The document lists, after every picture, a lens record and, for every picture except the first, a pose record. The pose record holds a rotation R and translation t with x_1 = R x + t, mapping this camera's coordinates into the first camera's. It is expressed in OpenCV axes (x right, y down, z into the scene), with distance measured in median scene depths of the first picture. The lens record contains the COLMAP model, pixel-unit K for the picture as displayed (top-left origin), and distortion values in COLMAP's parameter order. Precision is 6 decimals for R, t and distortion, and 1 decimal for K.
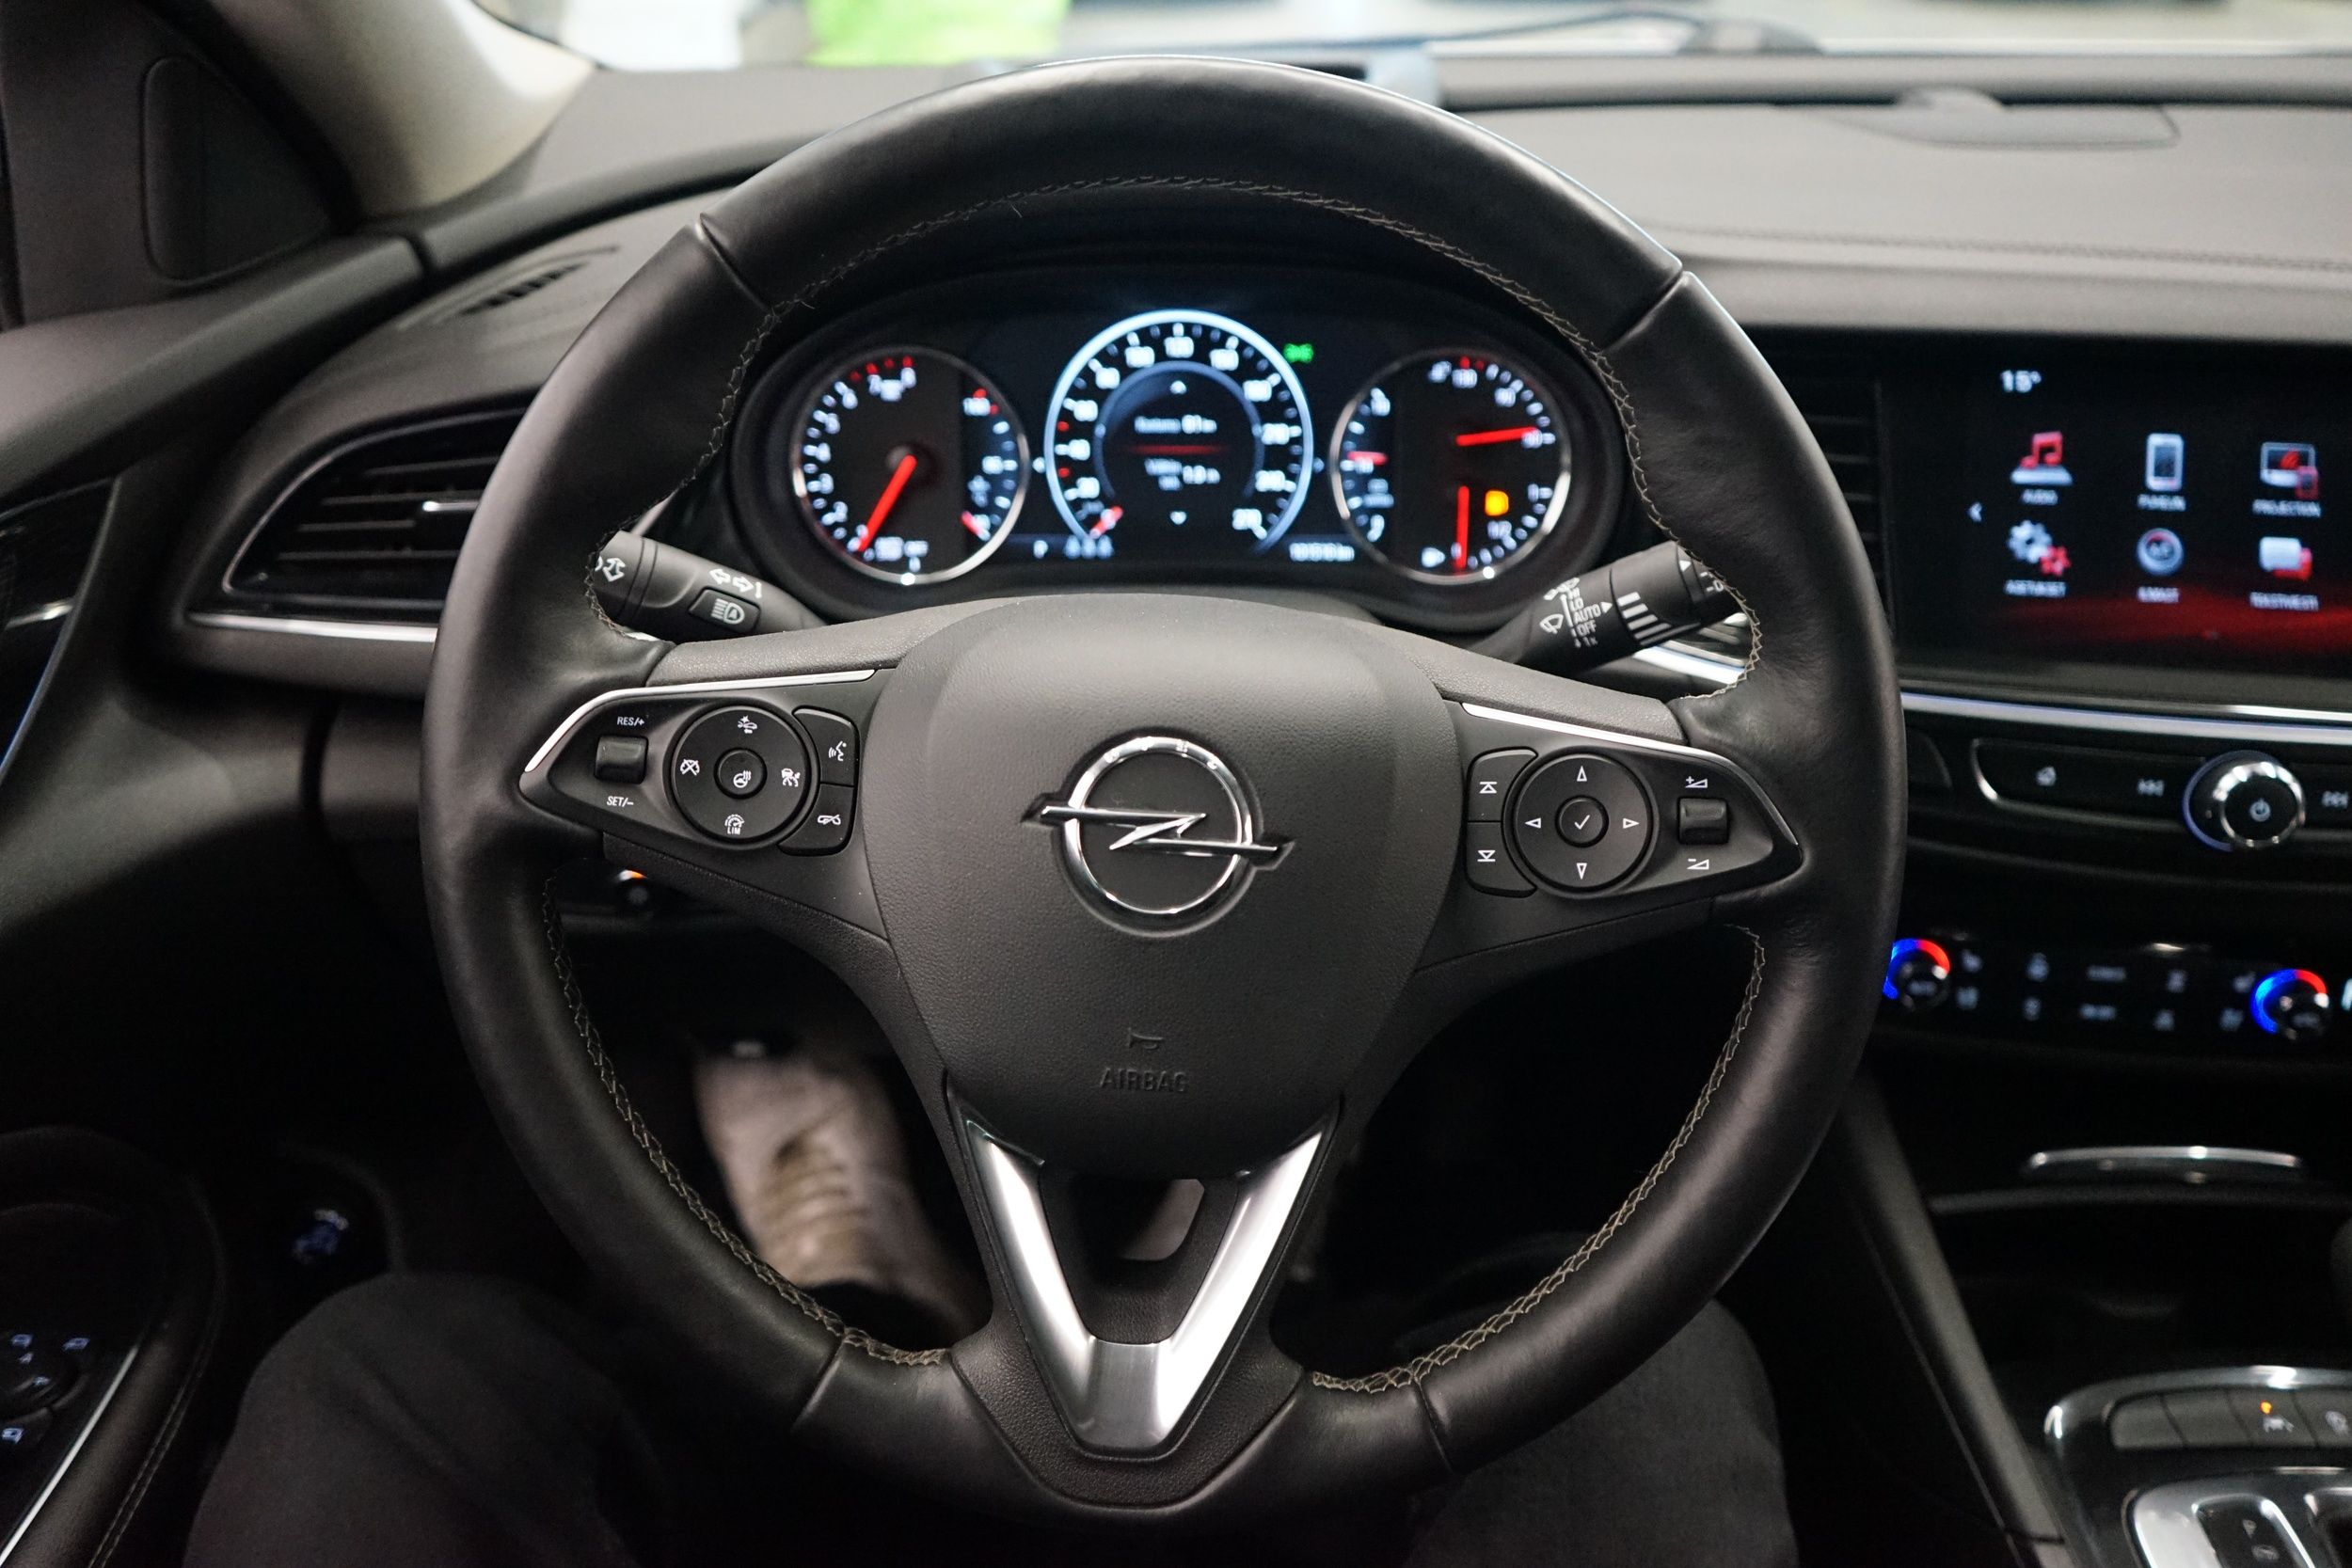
lens RADIAL K [[1868.8, 0, 1186.9], [0, 1868.8, 781.2], [0, 0, 1]] dist [-0.003215, 0.005511]
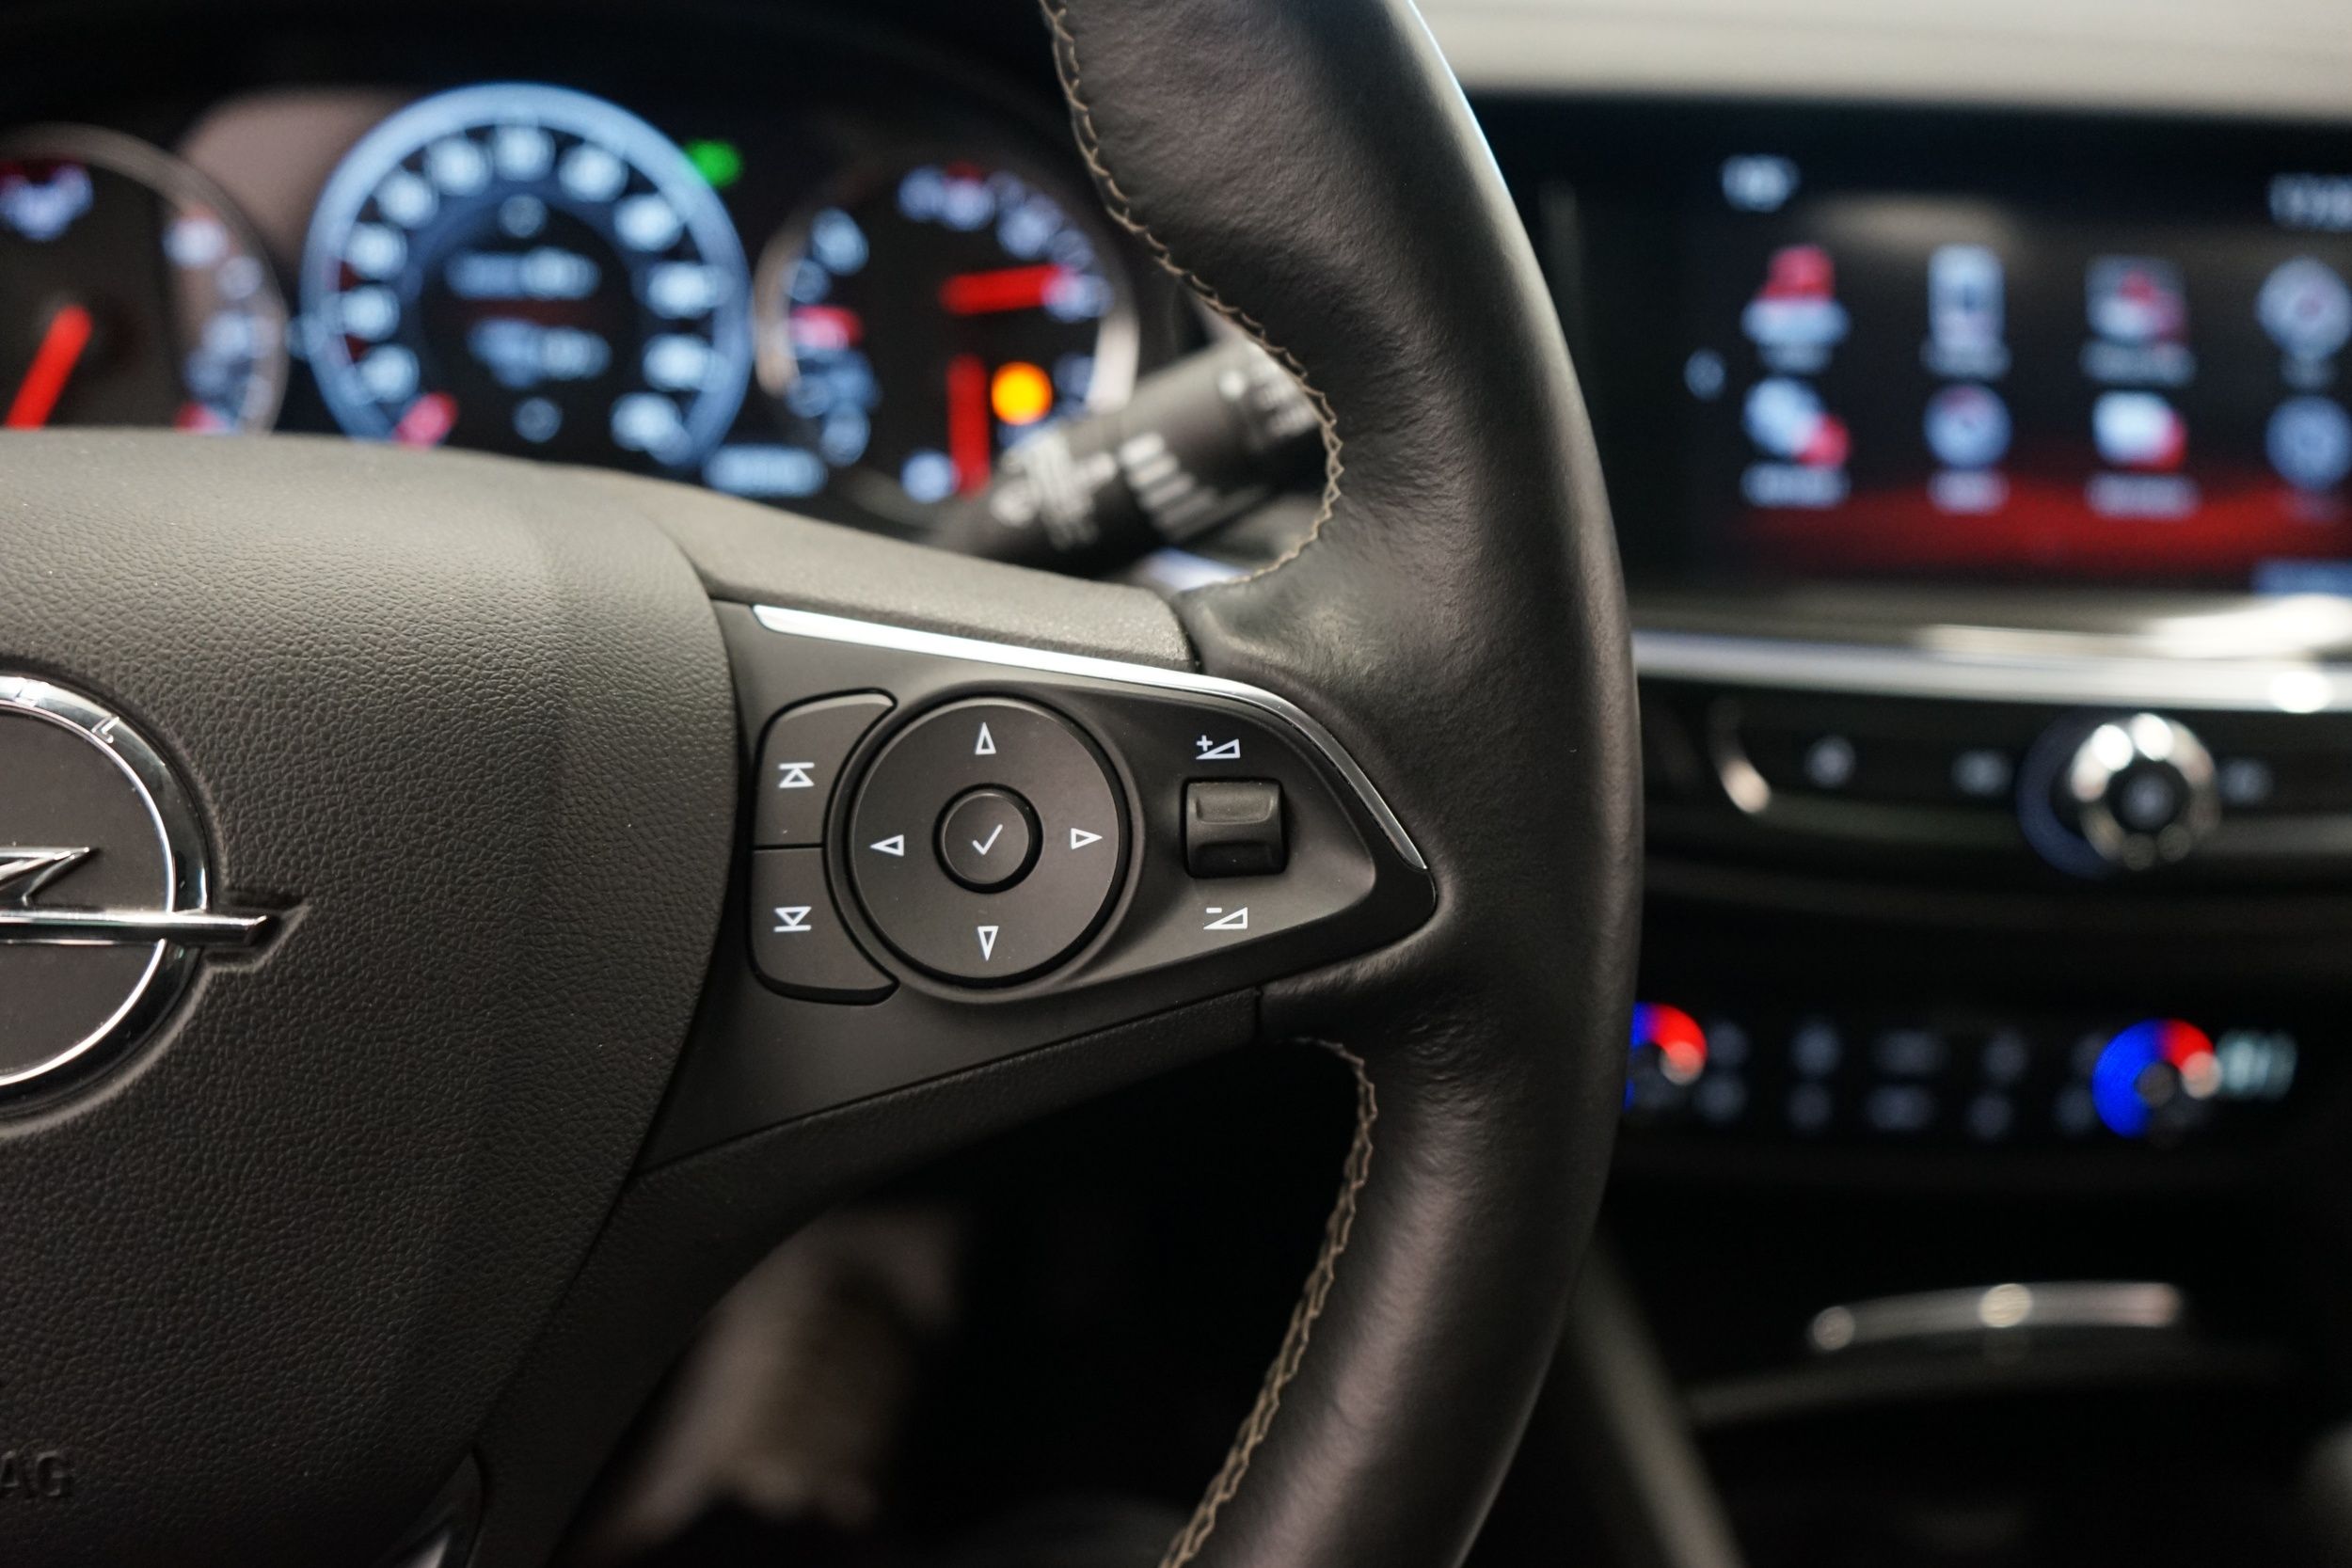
lens RADIAL K [[1876.4, 0, 1175.2], [0, 1876.4, 780.2], [0, 0, 1]] dist [-0.000015, 0.011546]
pose [[0.989533, -0.030409, 0.141068, 0.136244], [0.035676, 0.998752, -0.034954, 0.017879], [-0.139829, 0.039620, 0.989383, 0.370001]]
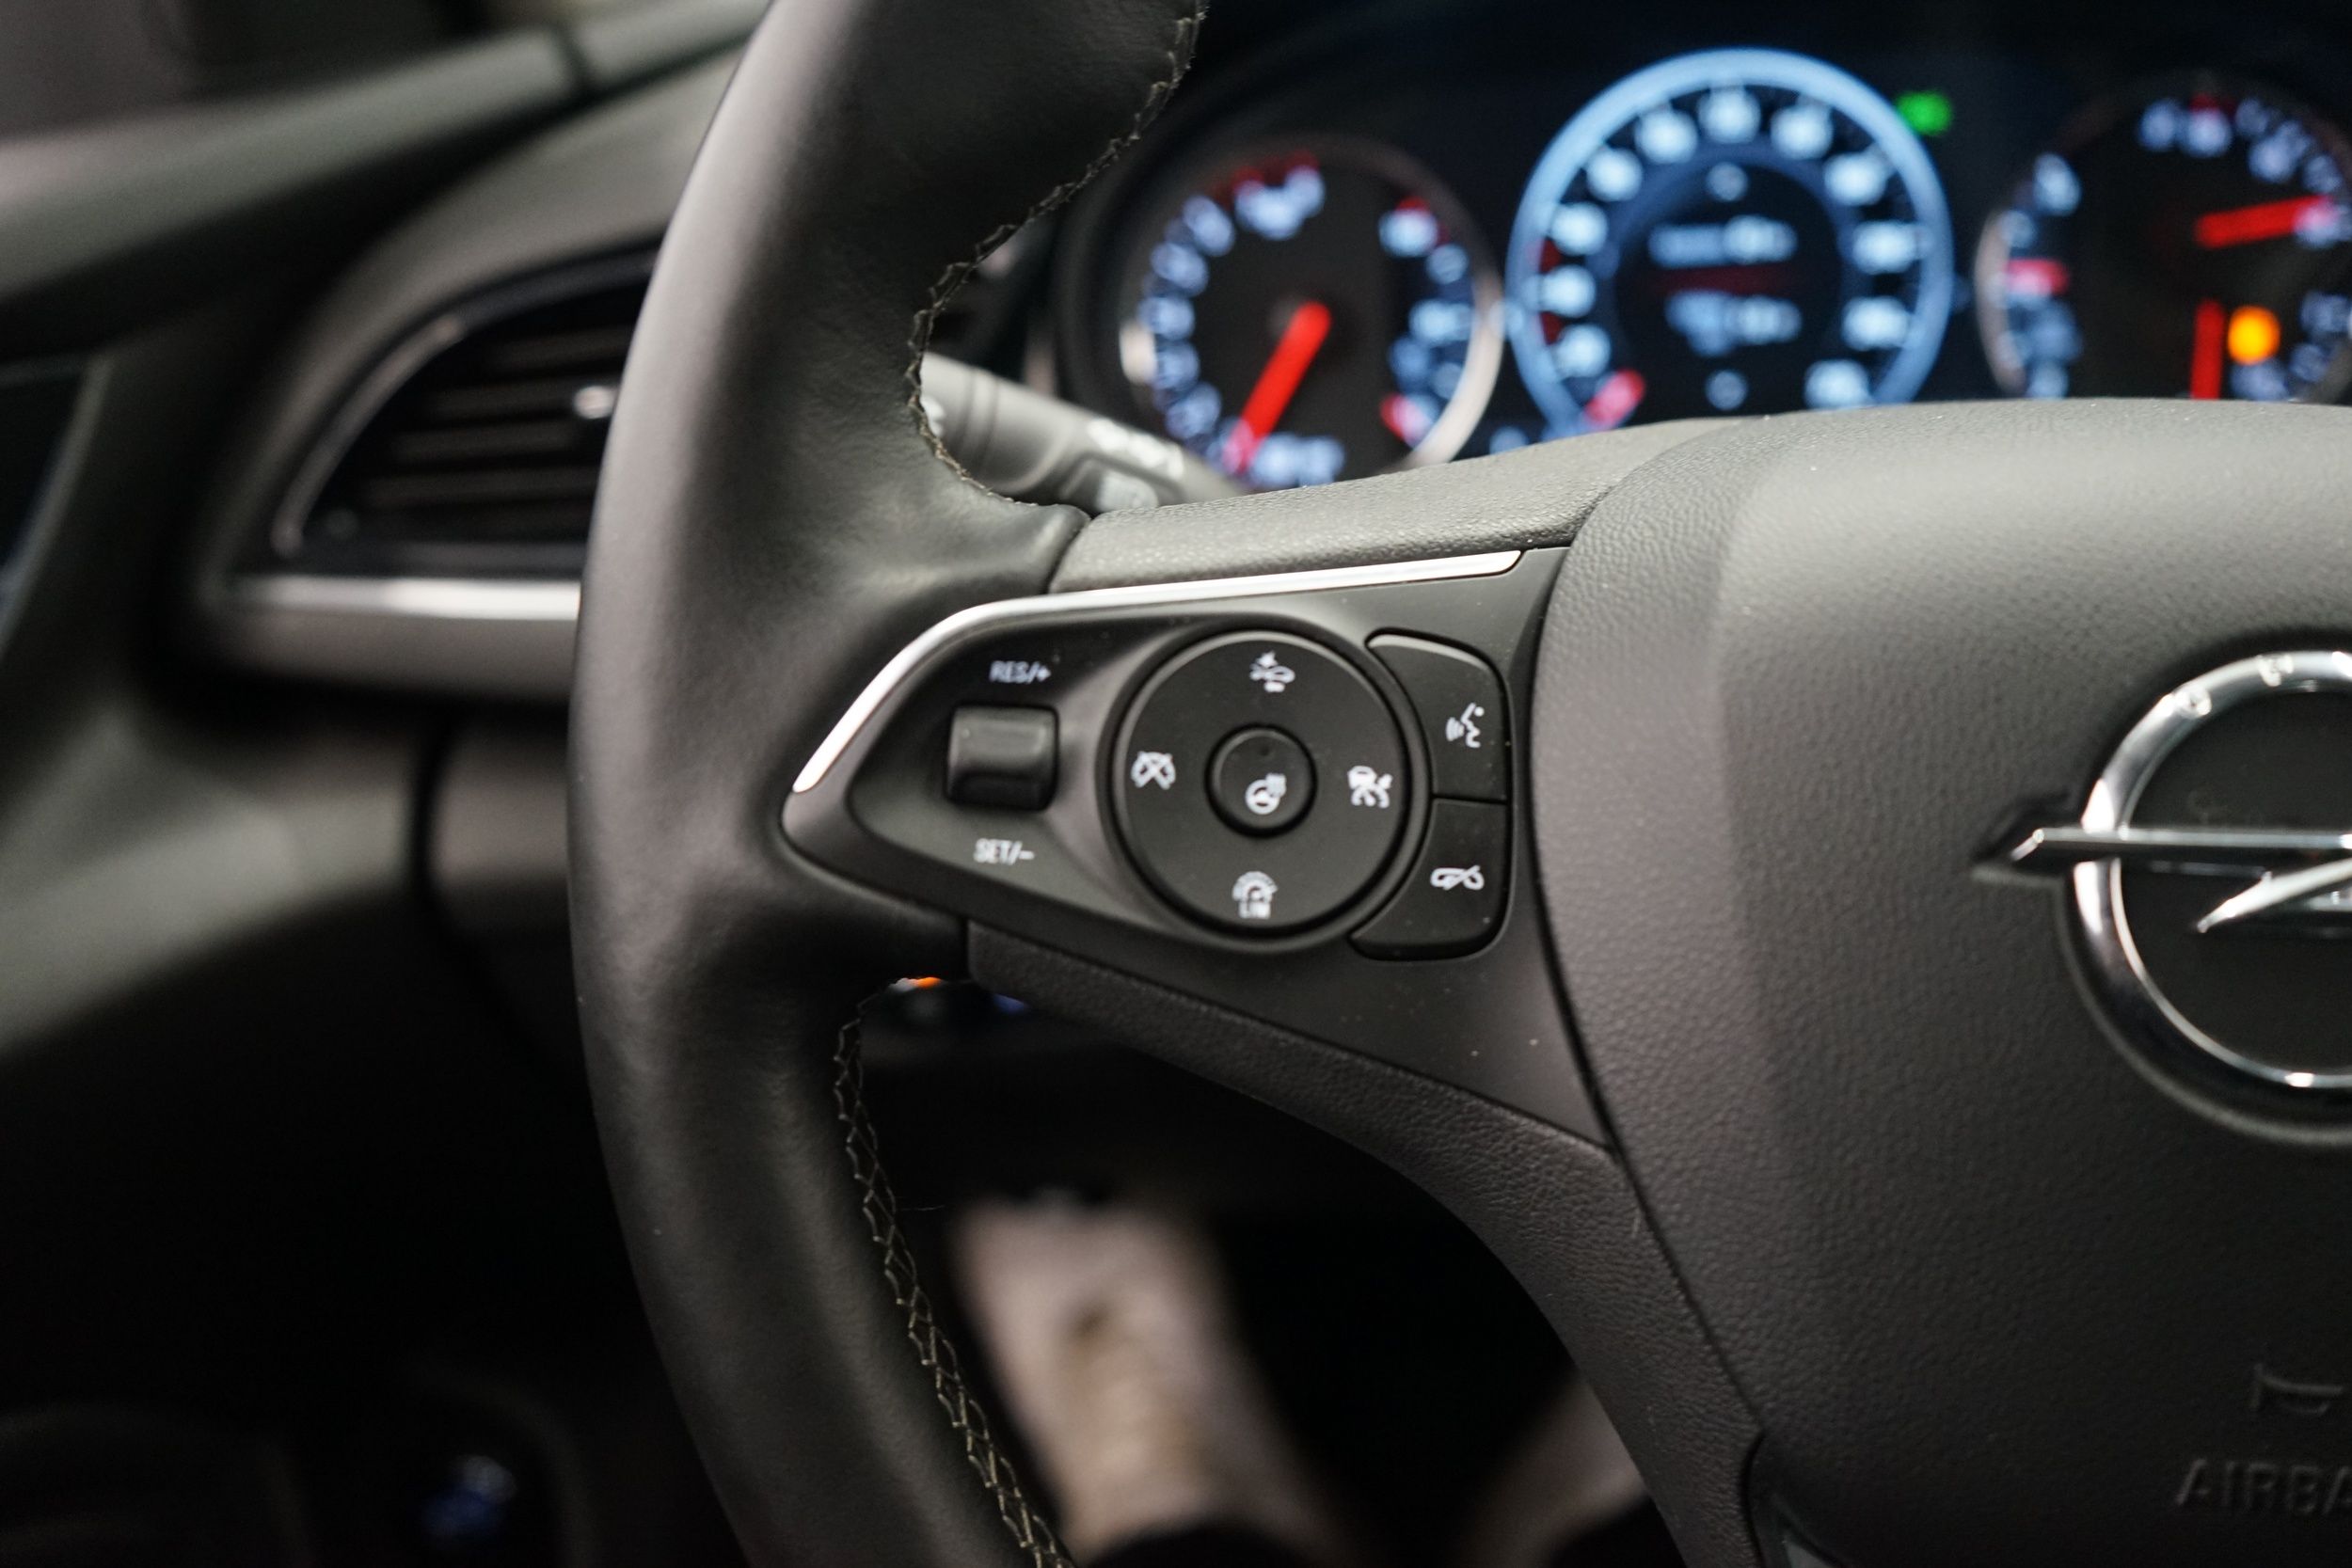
lens RADIAL K [[1868.8, 0, 1176.4], [0, 1868.8, 785.9], [0, 0, 1]] dist [-0.003215, 0.005511]
pose [[0.995030, -0.034829, -0.093284, -0.155639], [0.032540, 0.999134, -0.025946, 0.005737], [0.094107, 0.022781, 0.995301, 0.395842]]
